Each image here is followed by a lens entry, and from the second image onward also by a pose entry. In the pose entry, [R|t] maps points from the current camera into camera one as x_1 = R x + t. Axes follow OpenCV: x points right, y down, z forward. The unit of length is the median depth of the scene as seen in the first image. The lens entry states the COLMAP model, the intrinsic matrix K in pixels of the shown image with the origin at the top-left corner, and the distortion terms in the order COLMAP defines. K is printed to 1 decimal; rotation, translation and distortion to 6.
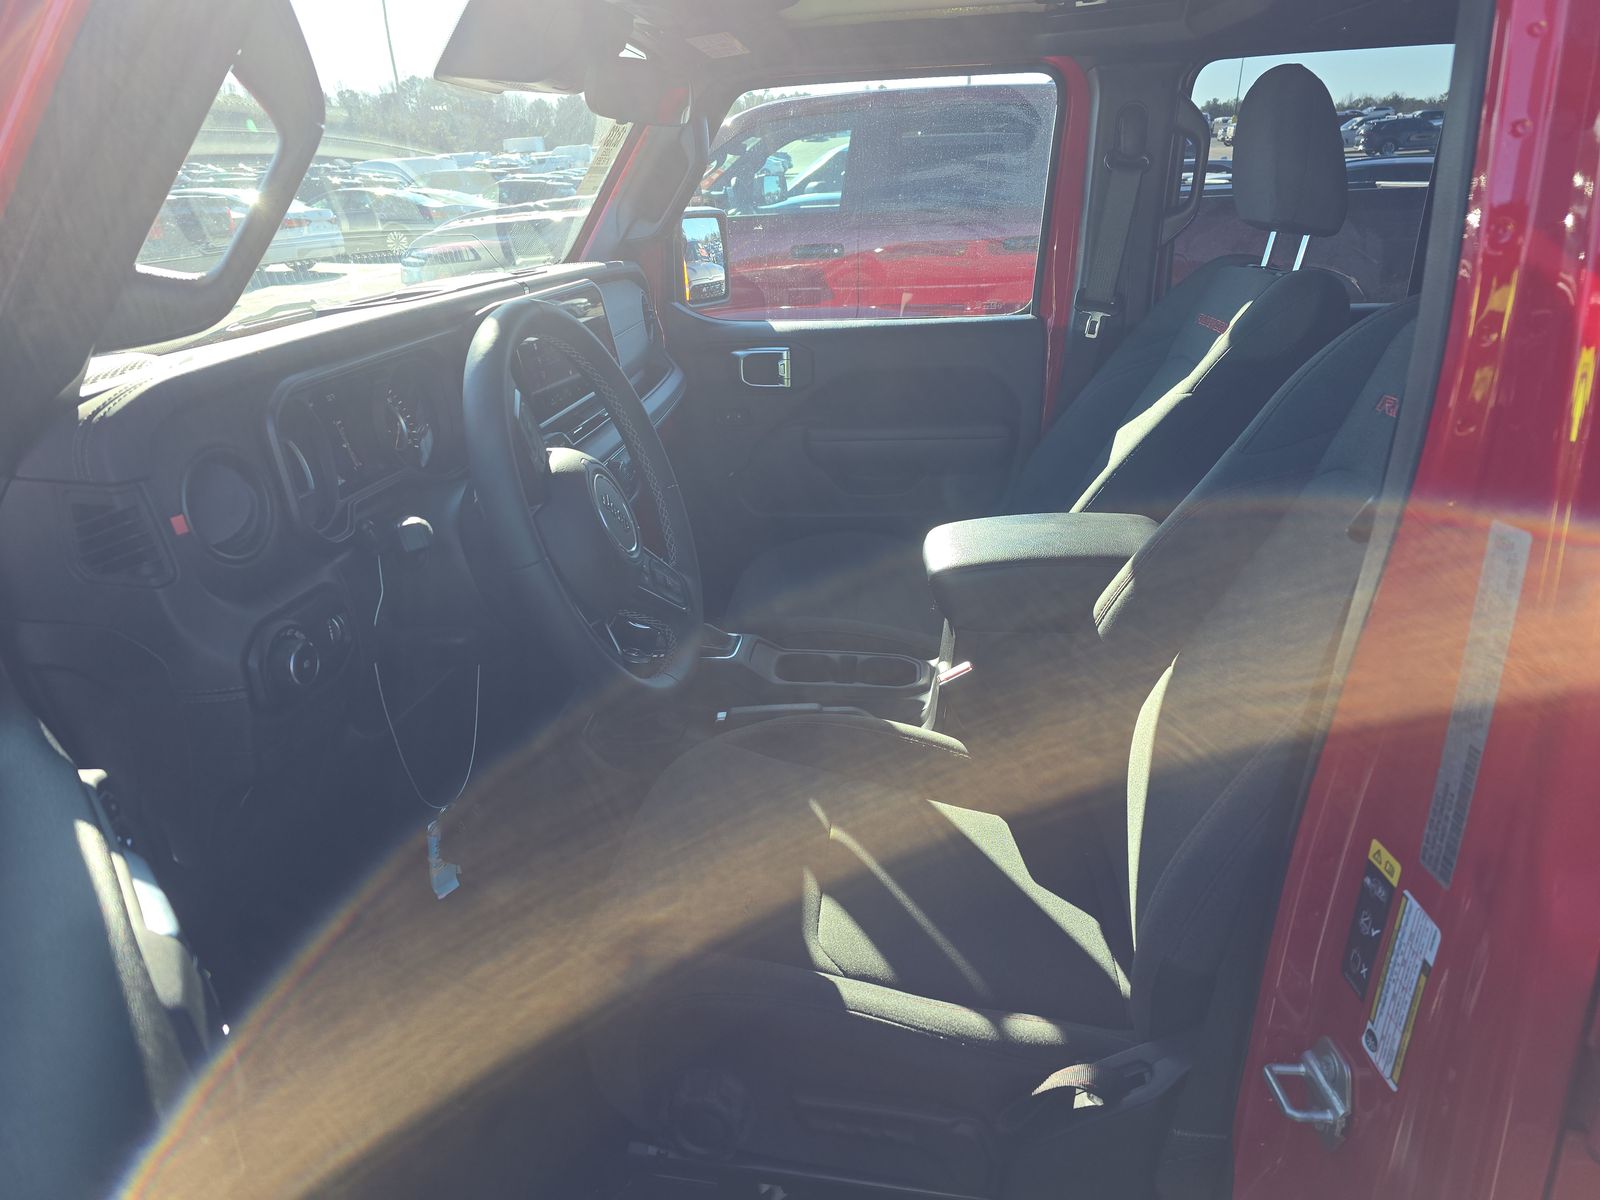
lens RADIAL K [[1089.0, 0, 801.6], [0, 1089.0, 596.2], [0, 0, 1]] dist [0.039433, -0.019906]
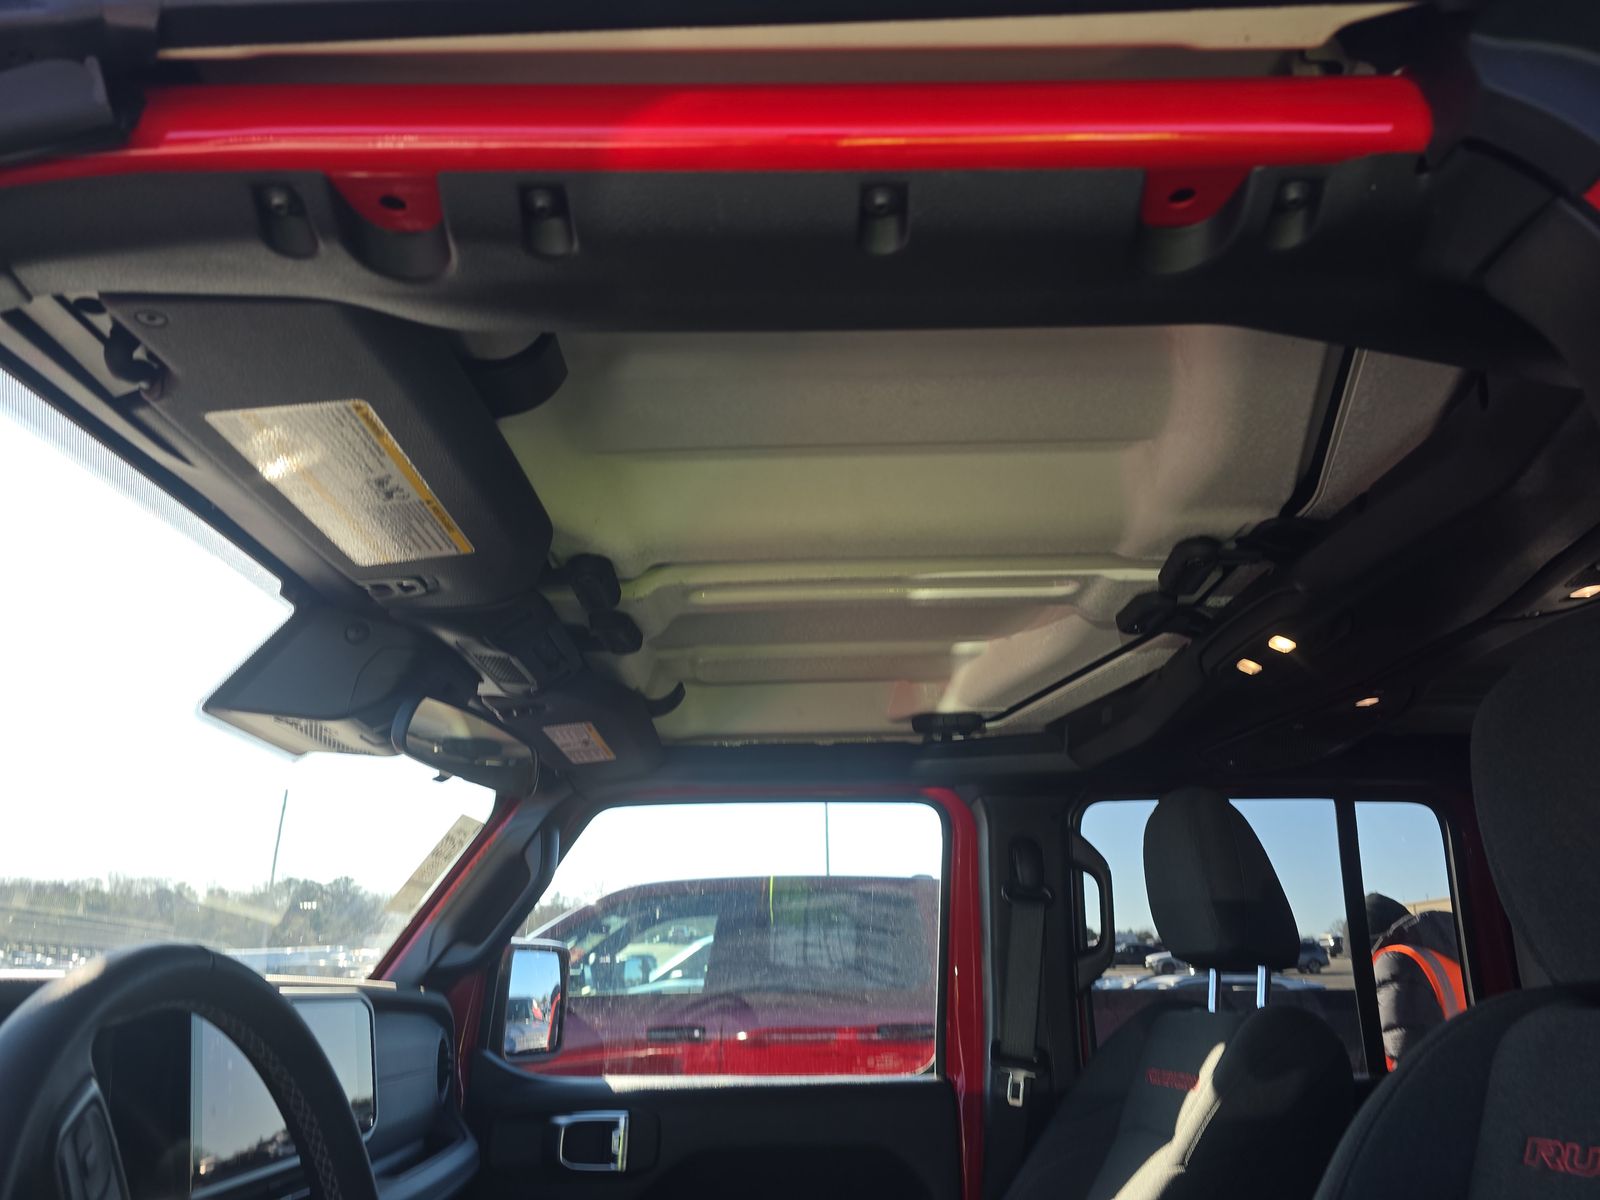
lens RADIAL K [[1089.0, 0, 805.2], [0, 1089.0, 595.2], [0, 0, 1]] dist [0.039433, -0.019906]
pose [[0.992521, 0.067458, 0.101747, 0.008445], [0.014893, 0.760326, -0.649371, -0.003739], [-0.121166, 0.646029, 0.753635, 0.176535]]
